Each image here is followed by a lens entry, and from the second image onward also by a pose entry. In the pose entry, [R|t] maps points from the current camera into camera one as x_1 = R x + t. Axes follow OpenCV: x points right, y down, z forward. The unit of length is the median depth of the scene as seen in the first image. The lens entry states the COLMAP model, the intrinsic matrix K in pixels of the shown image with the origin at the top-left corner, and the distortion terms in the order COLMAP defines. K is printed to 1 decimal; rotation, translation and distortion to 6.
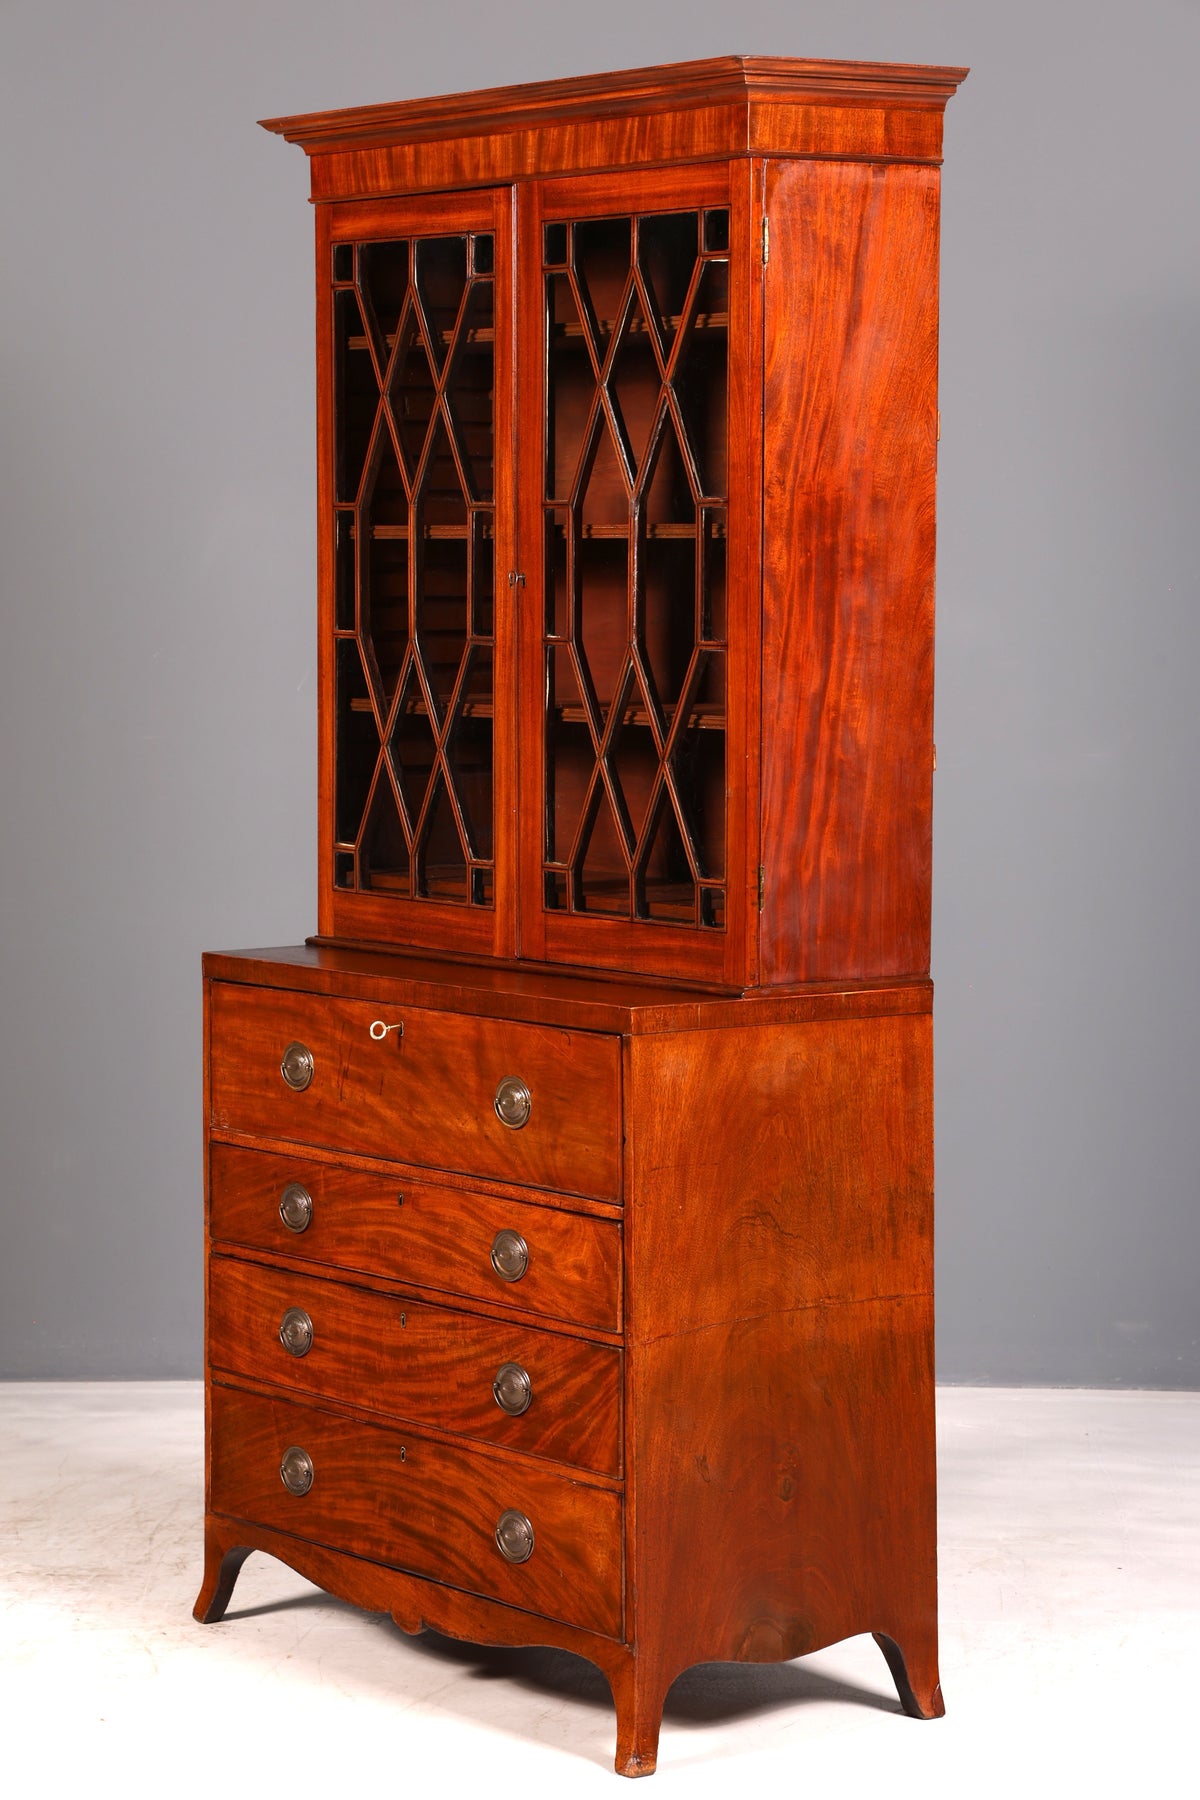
lens RADIAL K [[4652.4, 0, 594.9], [0, 4652.4, 900.2], [0, 0, 1]] dist [0.519709, 0.194309]
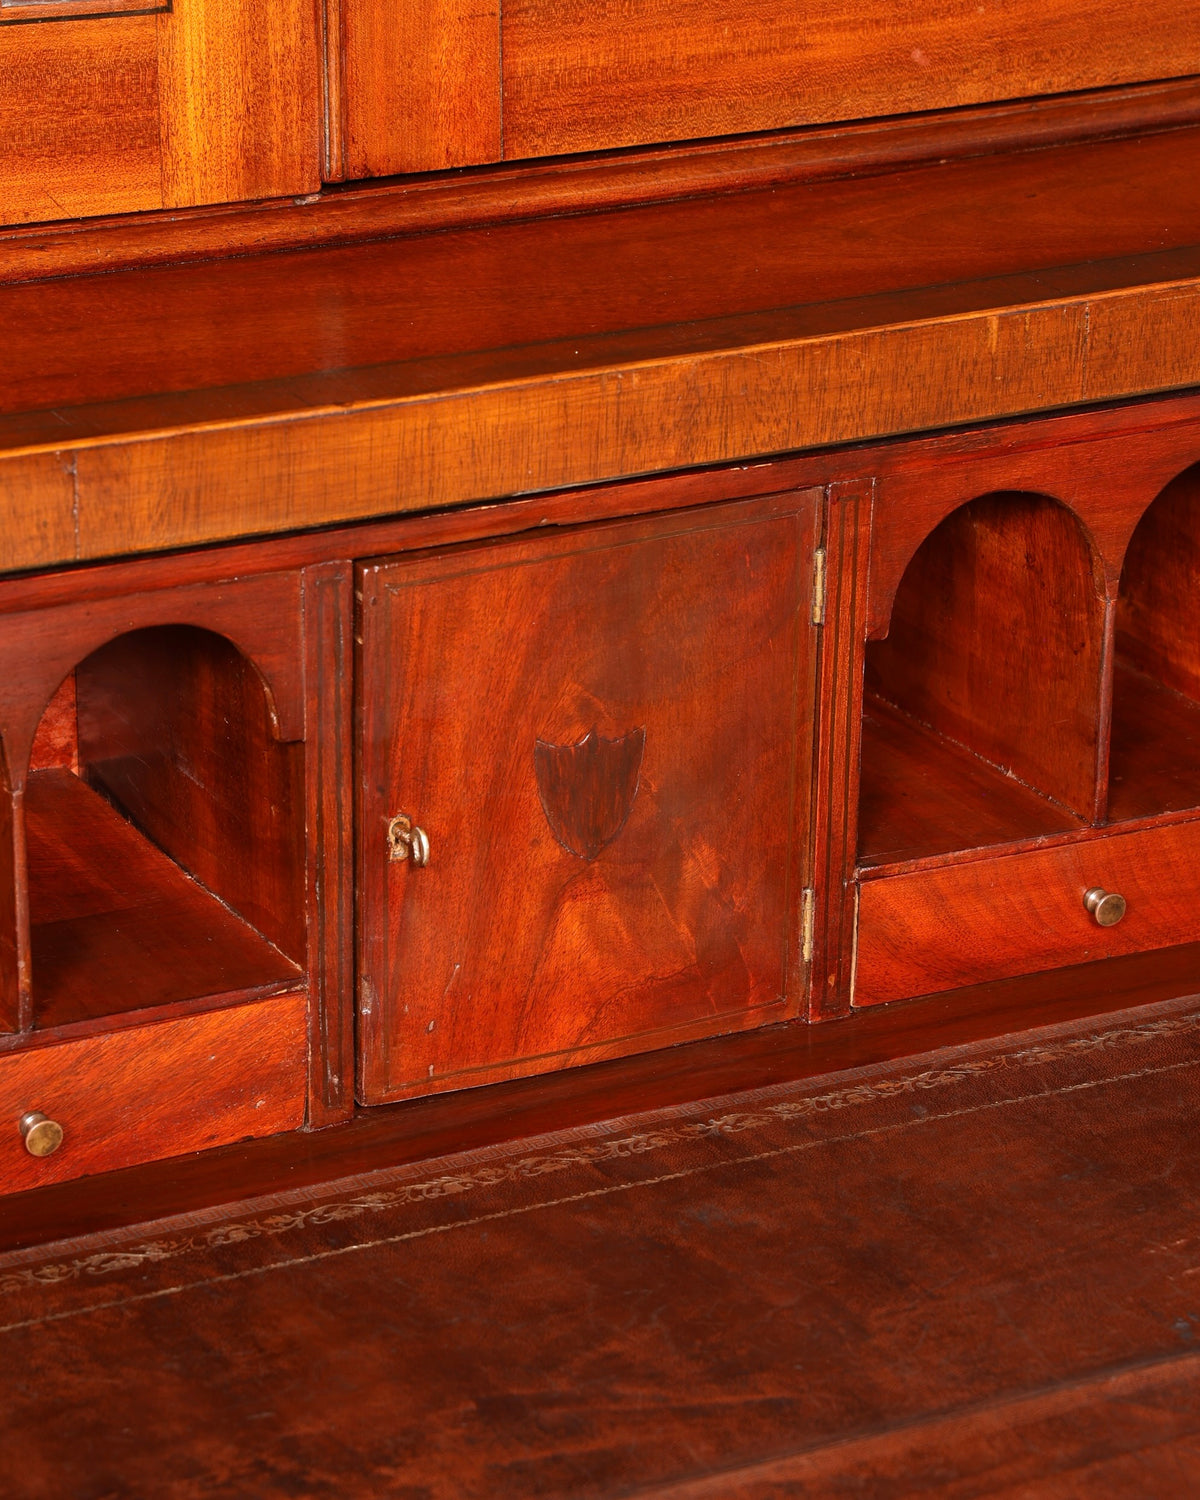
lens RADIAL K [[5129.7, 0, 578.1], [0, 5129.7, 748.2], [0, 0, 1]] dist [0.717184, -1.350648]
pose [[0.142529, -0.323247, 0.935520, -0.278865], [0.079267, 0.945861, 0.314743, -0.043982], [-0.986612, 0.029296, 0.160435, 0.956190]]
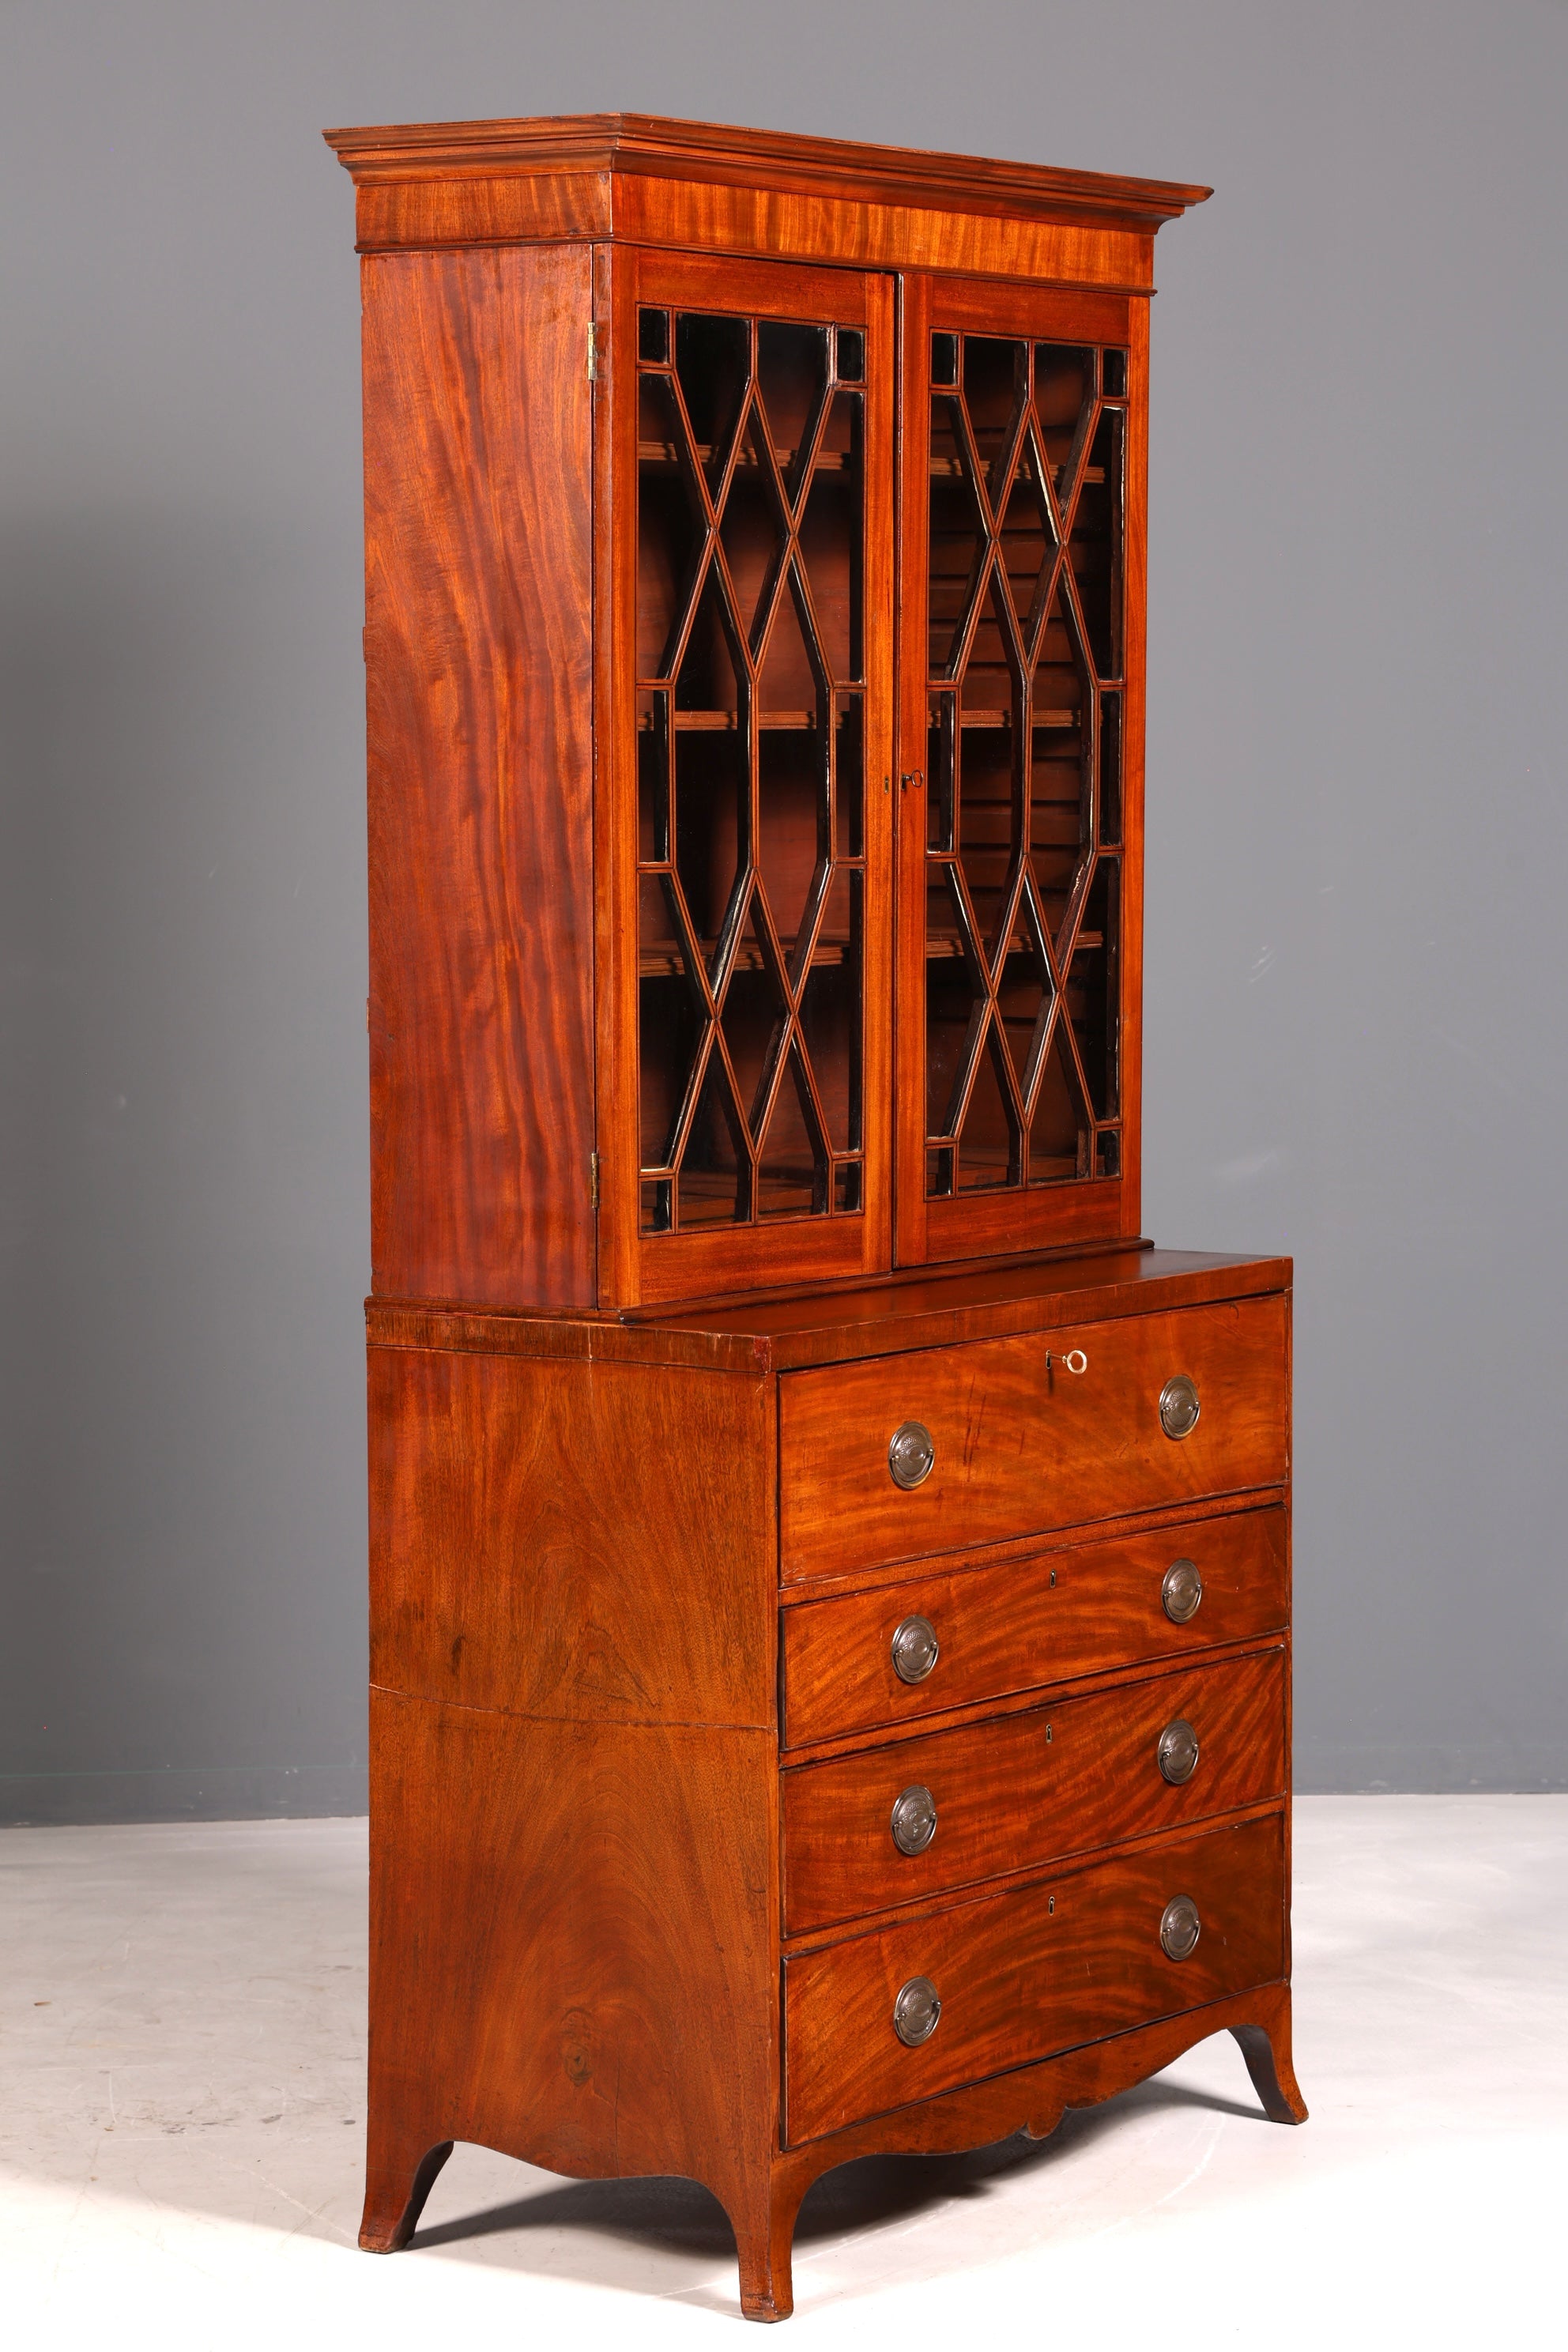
lens RADIAL K [[6079.1, 0, 777.4], [0, 6079.1, 1176.3], [0, 0, 1]] dist [0.519709, 0.194309]
pose [[-0.325346, -0.070136, 0.942991, -0.976755], [0.074763, 0.992216, 0.099591, -0.106597], [-0.942635, 0.102902, -0.317570, 1.354438]]
